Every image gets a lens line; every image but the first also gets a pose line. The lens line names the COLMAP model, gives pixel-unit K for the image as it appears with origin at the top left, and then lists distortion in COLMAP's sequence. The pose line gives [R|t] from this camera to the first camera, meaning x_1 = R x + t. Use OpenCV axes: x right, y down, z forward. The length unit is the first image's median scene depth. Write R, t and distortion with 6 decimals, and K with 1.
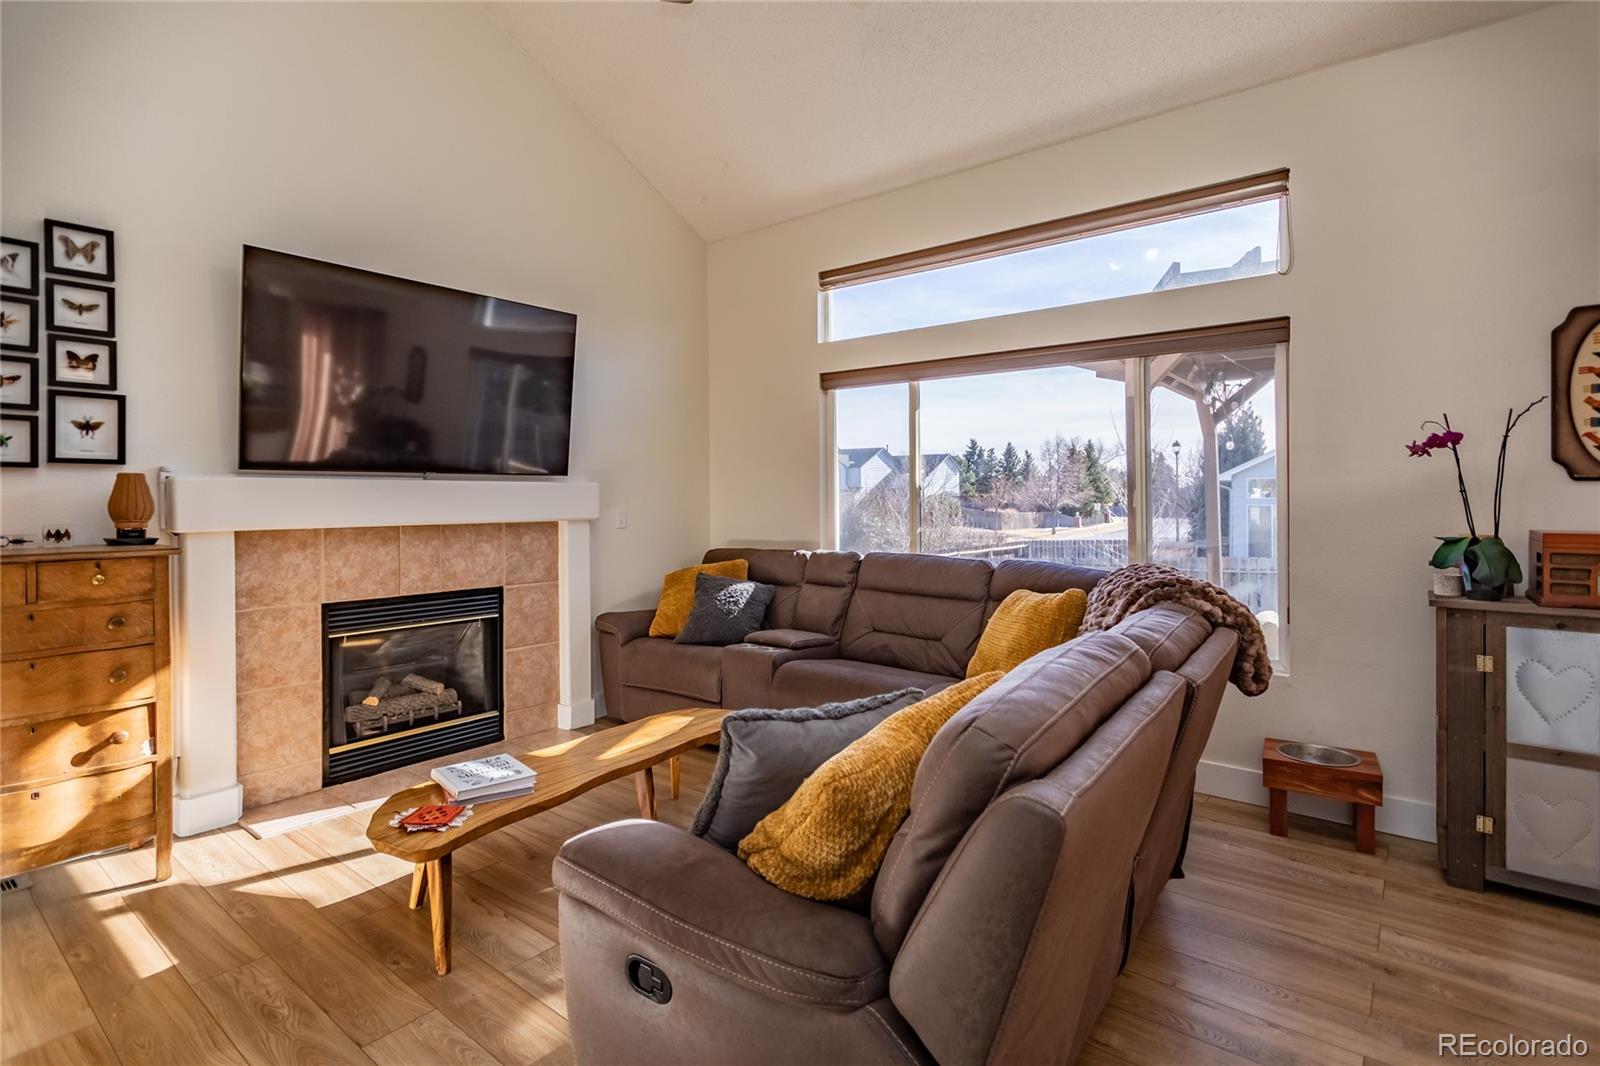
lens RADIAL K [[779.3, 0, 796.9], [0, 779.3, 491.1], [0, 0, 1]] dist [0.003639, 0.001002]
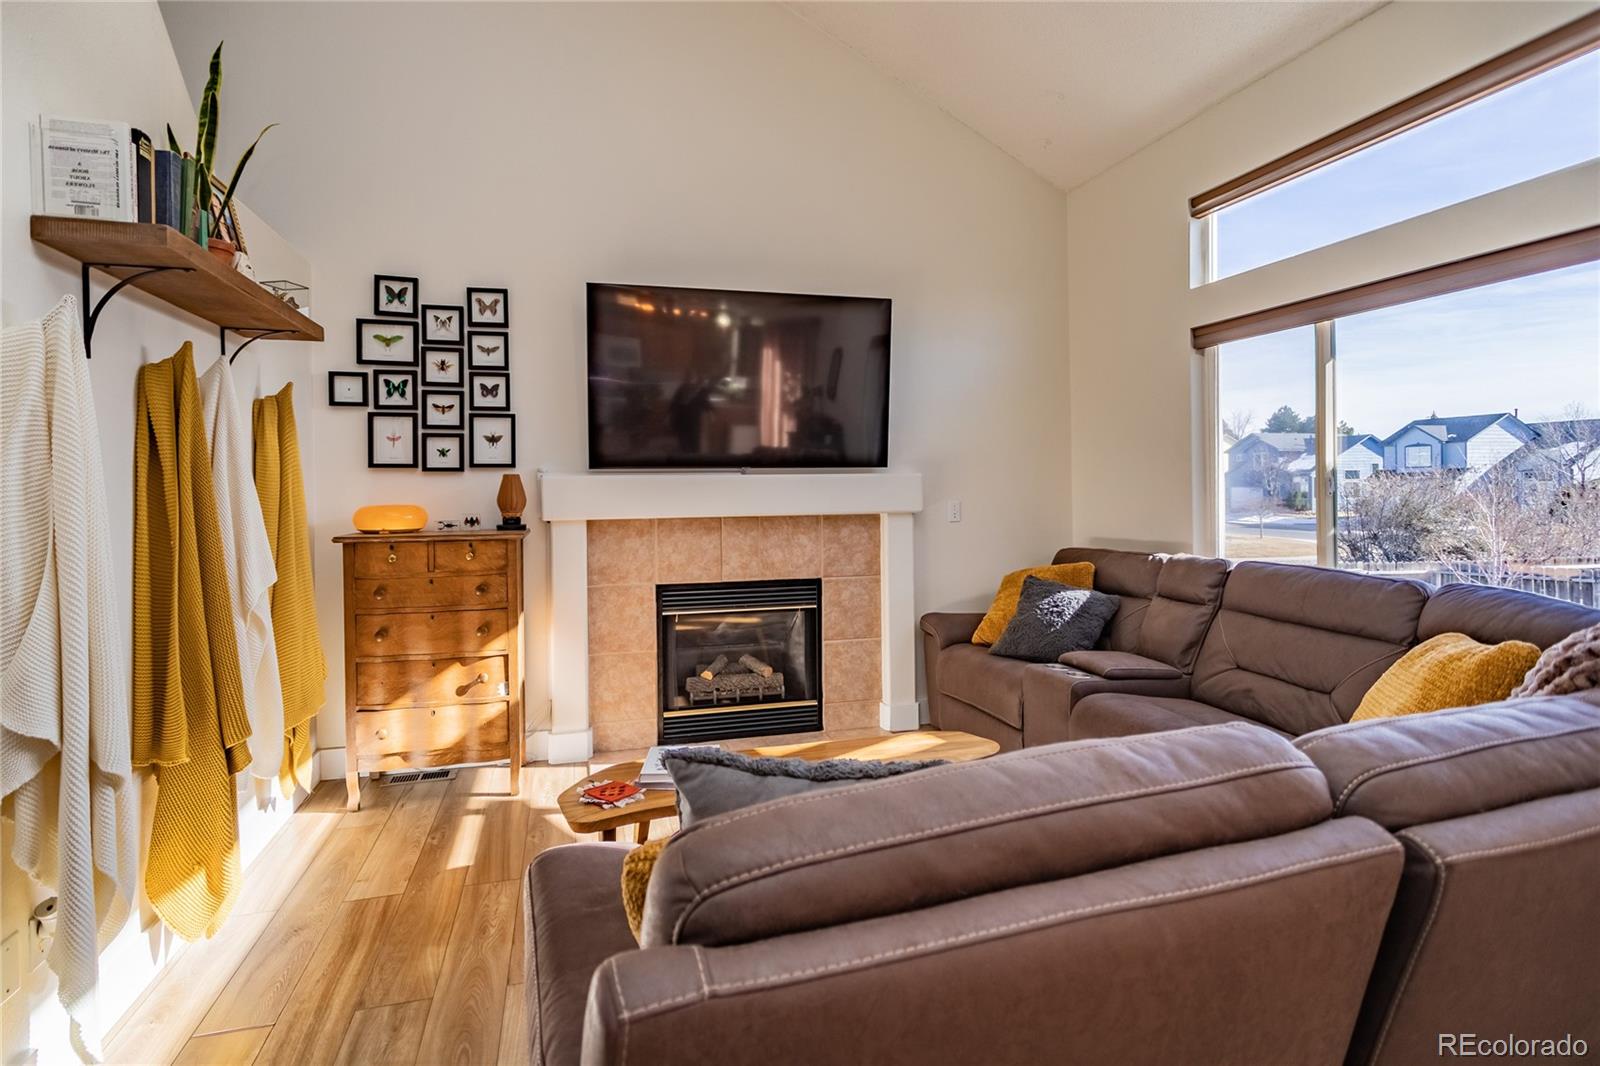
lens RADIAL K [[800.7, 0, 795.9], [0, 800.7, 478.7], [0, 0, 1]] dist [-0.003022, 0.000684]
pose [[0.809344, -0.013542, -0.587179, 0.242854], [0.013275, 0.999901, -0.004762, -0.002391], [0.587186, -0.003940, 0.809443, 0.165692]]
